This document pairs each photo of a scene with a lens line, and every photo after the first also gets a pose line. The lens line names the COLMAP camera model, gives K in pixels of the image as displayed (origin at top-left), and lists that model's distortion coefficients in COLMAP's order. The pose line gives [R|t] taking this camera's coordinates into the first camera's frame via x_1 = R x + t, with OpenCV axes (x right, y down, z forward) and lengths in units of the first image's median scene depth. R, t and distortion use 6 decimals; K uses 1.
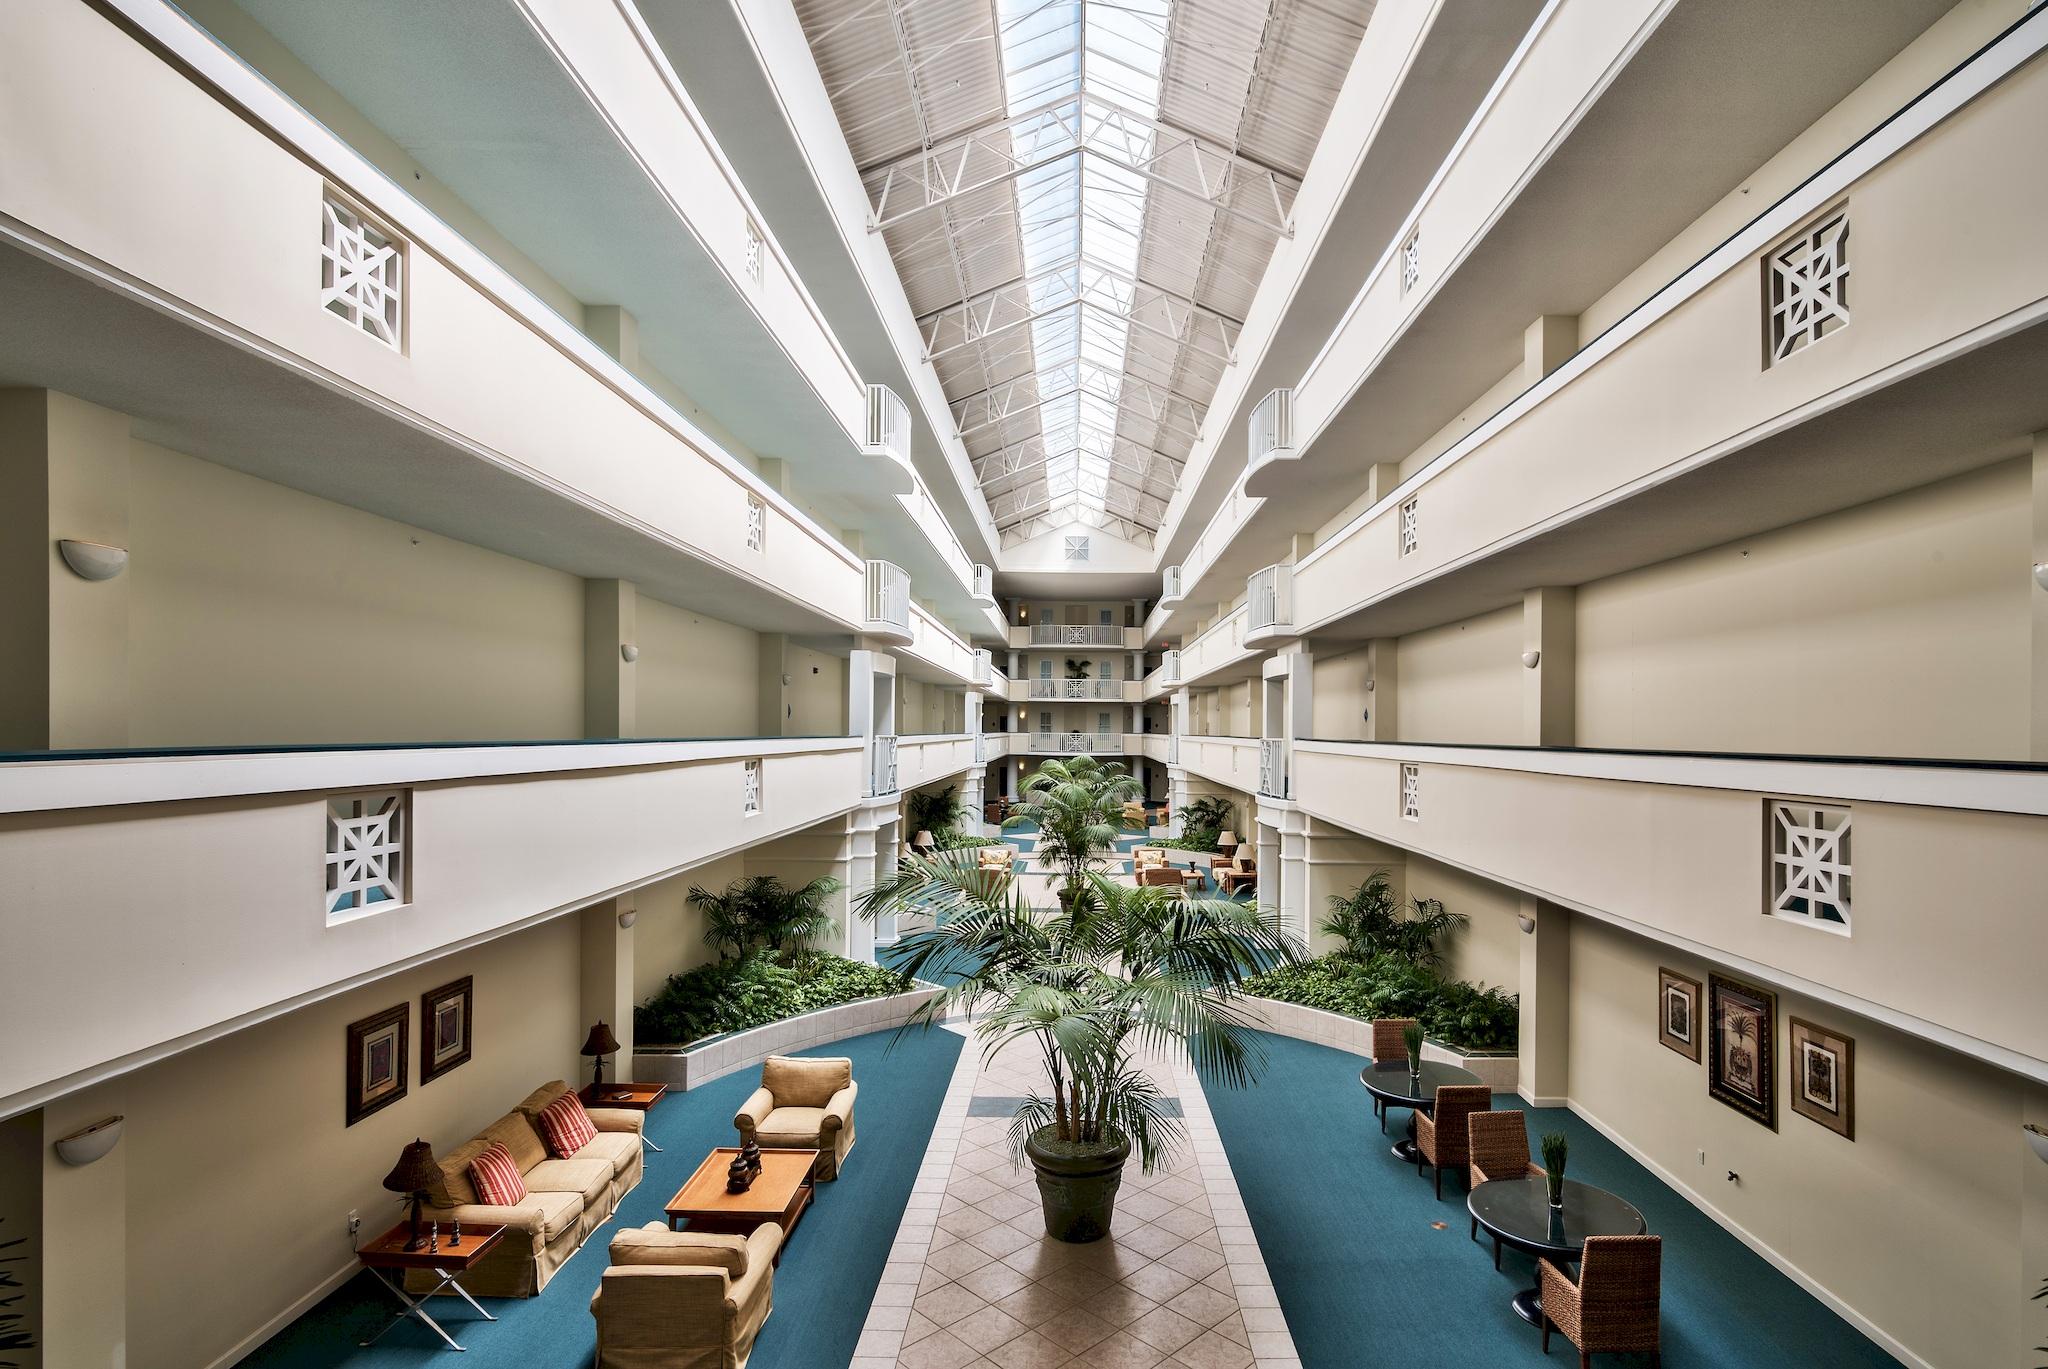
lens RADIAL K [[1014.4, 0, 1111.0], [0, 1014.4, 744.2], [0, 0, 1]] dist [0.004306, 0.001405]
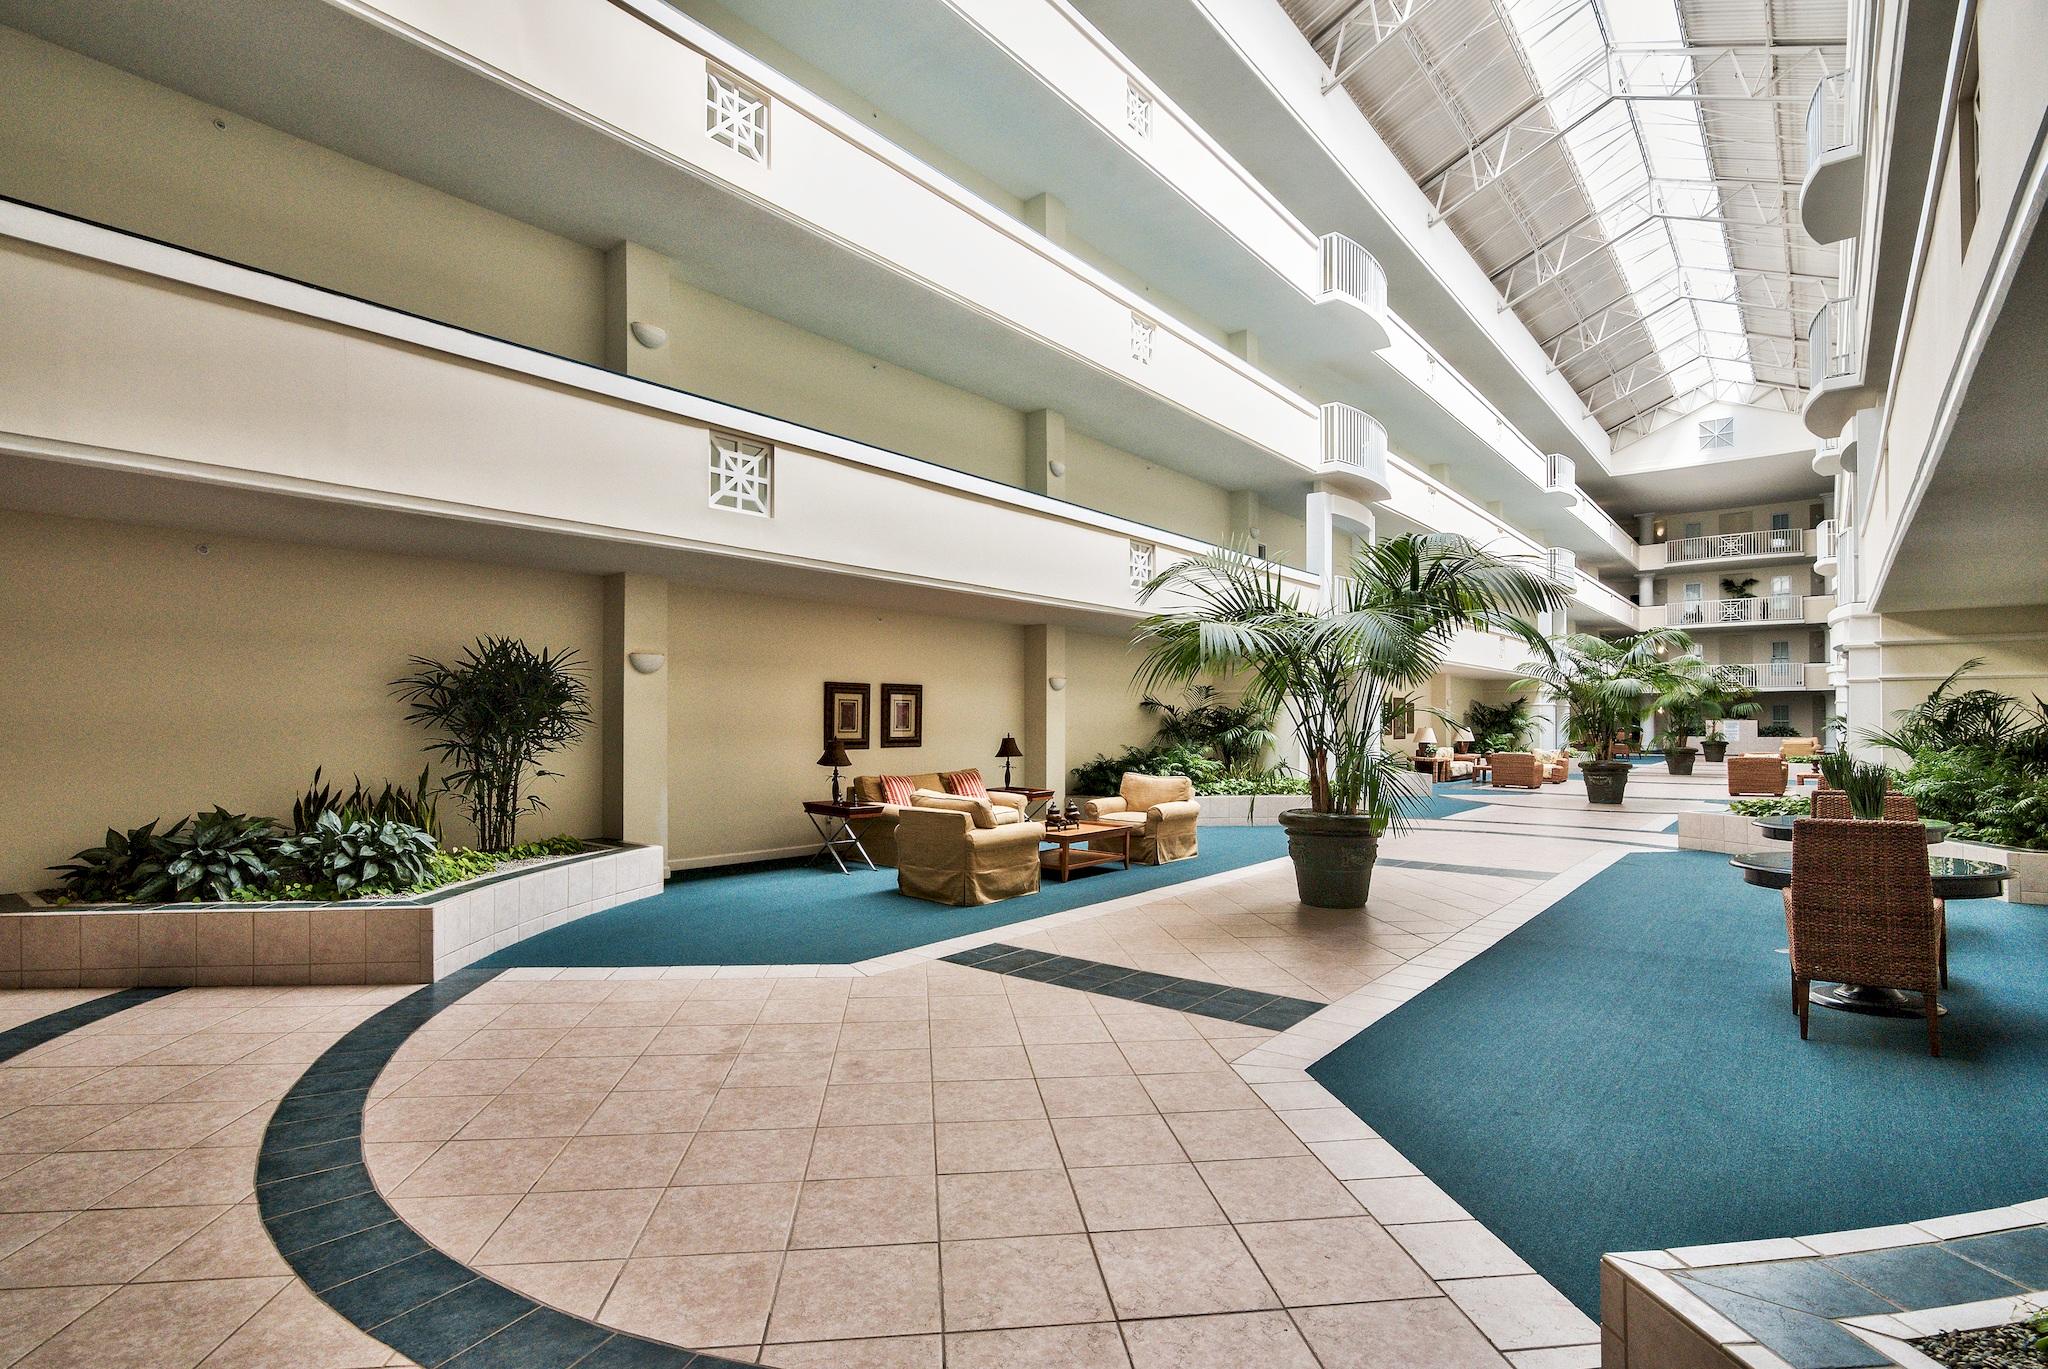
lens RADIAL K [[1014.4, 0, 1032.2], [0, 1014.4, 700.1], [0, 0, 1]] dist [0.004306, 0.001405]
pose [[0.783109, -0.019905, -0.621565, 0.347209], [0.011303, 0.999778, -0.017776, 0.279360], [0.621781, 0.006895, 0.783161, 0.019894]]
